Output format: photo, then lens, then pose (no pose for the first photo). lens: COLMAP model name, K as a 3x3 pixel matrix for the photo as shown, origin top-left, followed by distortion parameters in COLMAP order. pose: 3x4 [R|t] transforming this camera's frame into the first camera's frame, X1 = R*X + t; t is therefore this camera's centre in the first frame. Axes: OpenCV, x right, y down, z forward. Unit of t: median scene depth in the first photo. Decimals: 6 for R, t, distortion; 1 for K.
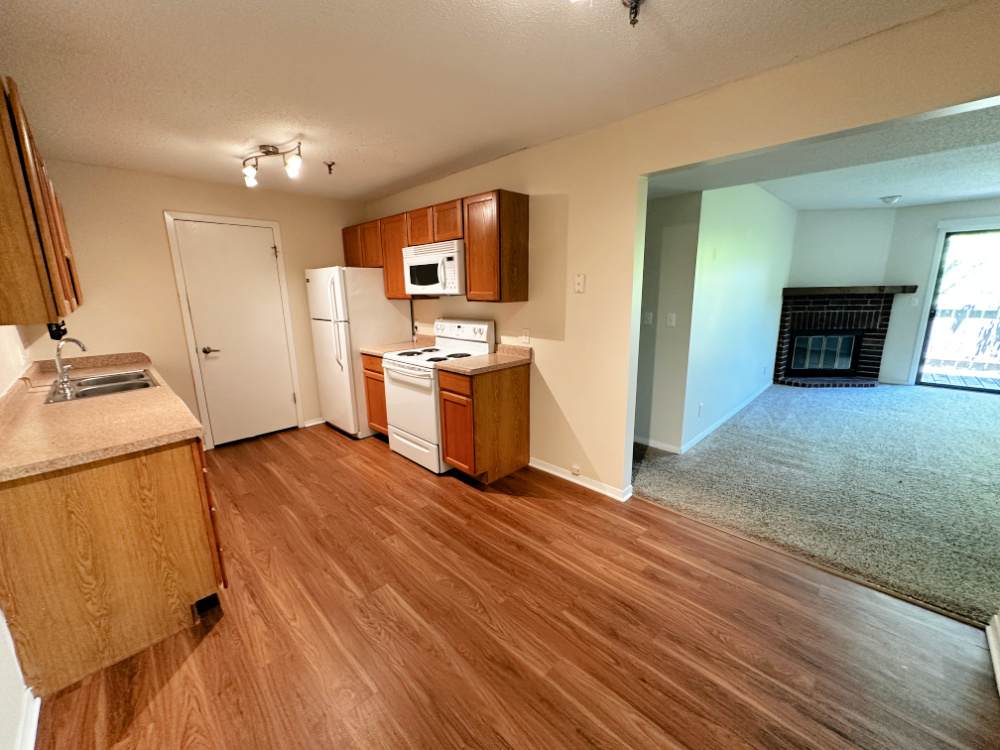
lens RADIAL K [[396.1, 0, 508.4], [0, 396.1, 371.2], [0, 0, 1]] dist [-0.001838, -0.000152]
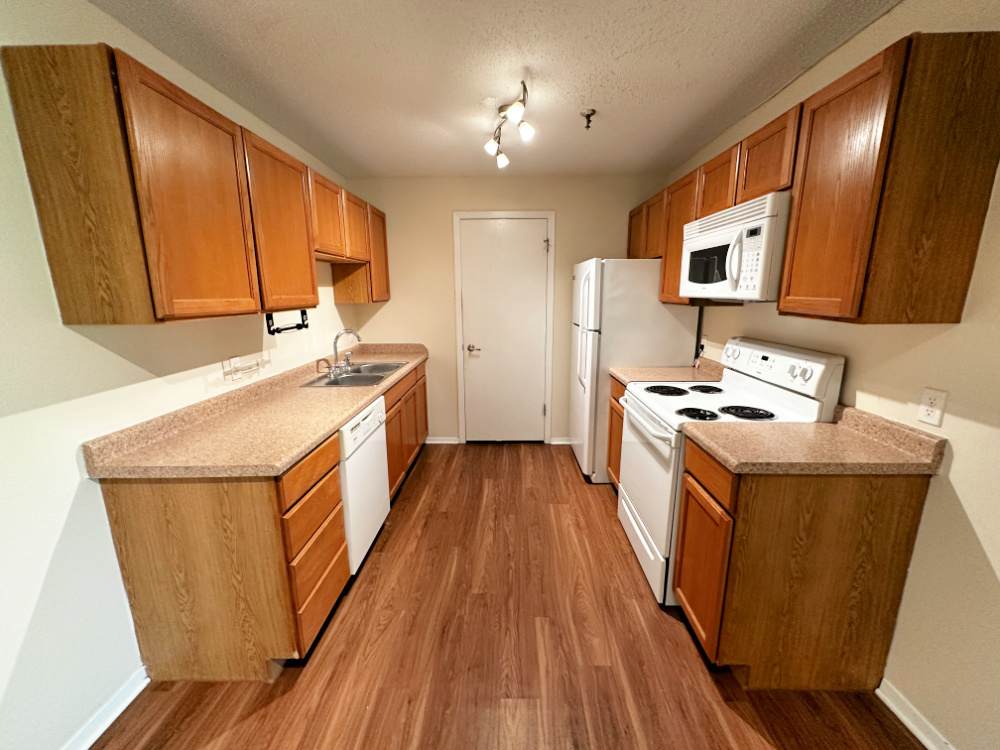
lens RADIAL K [[401.3, 0, 497.5], [0, 401.3, 372.7], [0, 0, 1]] dist [-0.002618, -0.000149]
pose [[0.680017, 0.158290, -0.715905, 0.030032], [-0.155144, 0.985373, 0.070504, -0.085118], [0.716594, 0.063124, 0.694628, 0.397625]]
